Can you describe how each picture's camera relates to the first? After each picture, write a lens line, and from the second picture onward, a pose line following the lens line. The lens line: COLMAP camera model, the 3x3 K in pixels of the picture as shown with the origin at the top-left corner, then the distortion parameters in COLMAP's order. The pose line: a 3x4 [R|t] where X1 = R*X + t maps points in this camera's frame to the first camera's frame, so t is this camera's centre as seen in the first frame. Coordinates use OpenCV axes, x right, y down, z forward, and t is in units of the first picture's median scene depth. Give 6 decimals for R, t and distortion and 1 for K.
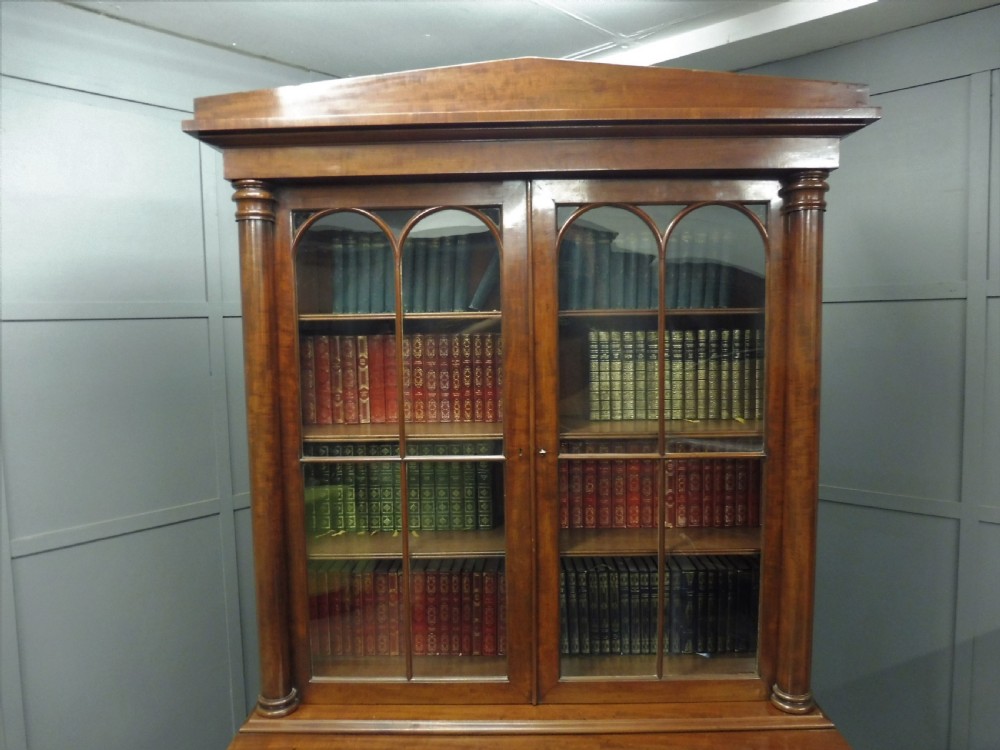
lens RADIAL K [[723.0, 0, 498.7], [0, 723.0, 386.0], [0, 0, 1]] dist [-0.060964, 0.030081]
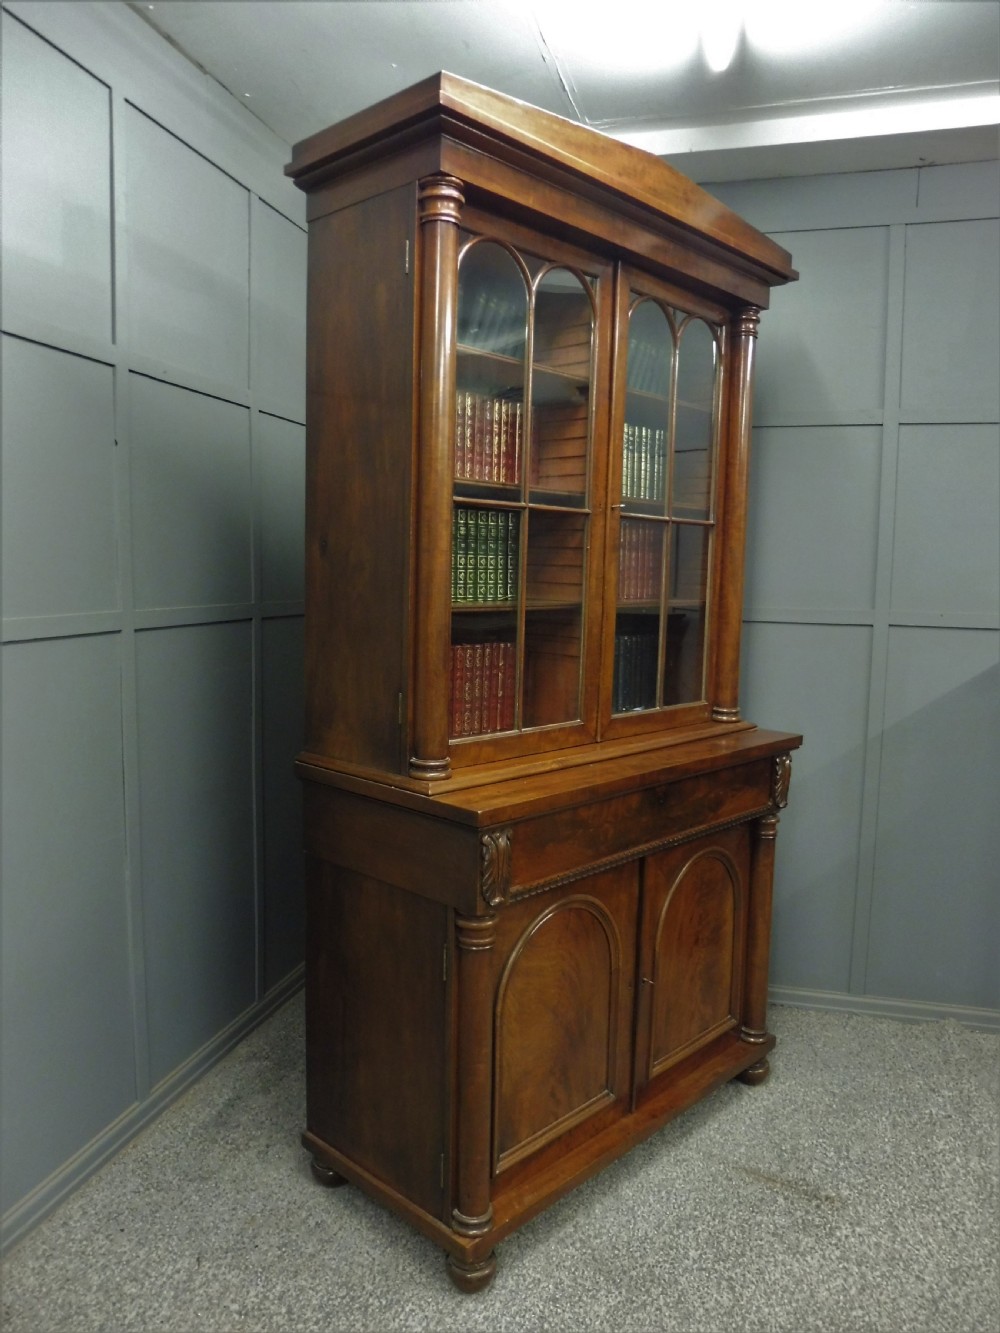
lens RADIAL K [[967.2, 0, 498.8], [0, 967.2, 670.2], [0, 0, 1]] dist [-0.009813, -0.049643]
pose [[0.673827, -0.046937, 0.737397, -1.056451], [0.029291, 0.998893, 0.036816, 0.253357], [-0.738309, -0.003209, 0.674455, 0.100690]]
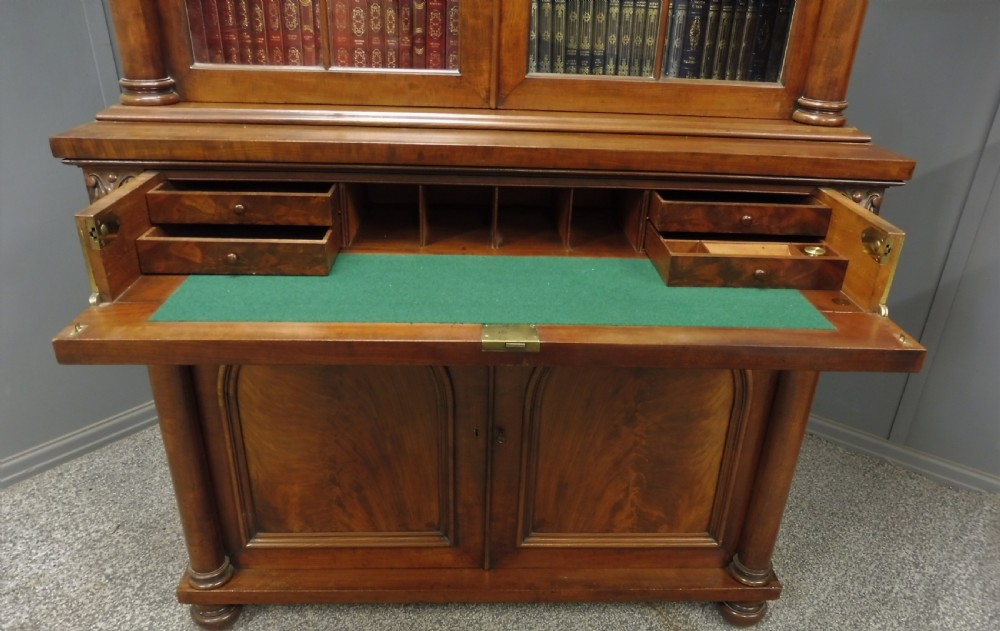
lens RADIAL K [[734.0, 0, 503.6], [0, 734.0, 386.8], [0, 0, 1]] dist [-0.030149, -0.034140]
pose [[0.996662, 0.013900, 0.080447, 0.002186], [-0.044705, 0.917454, 0.395322, 0.376614], [-0.068312, -0.397598, 0.915013, 0.148141]]
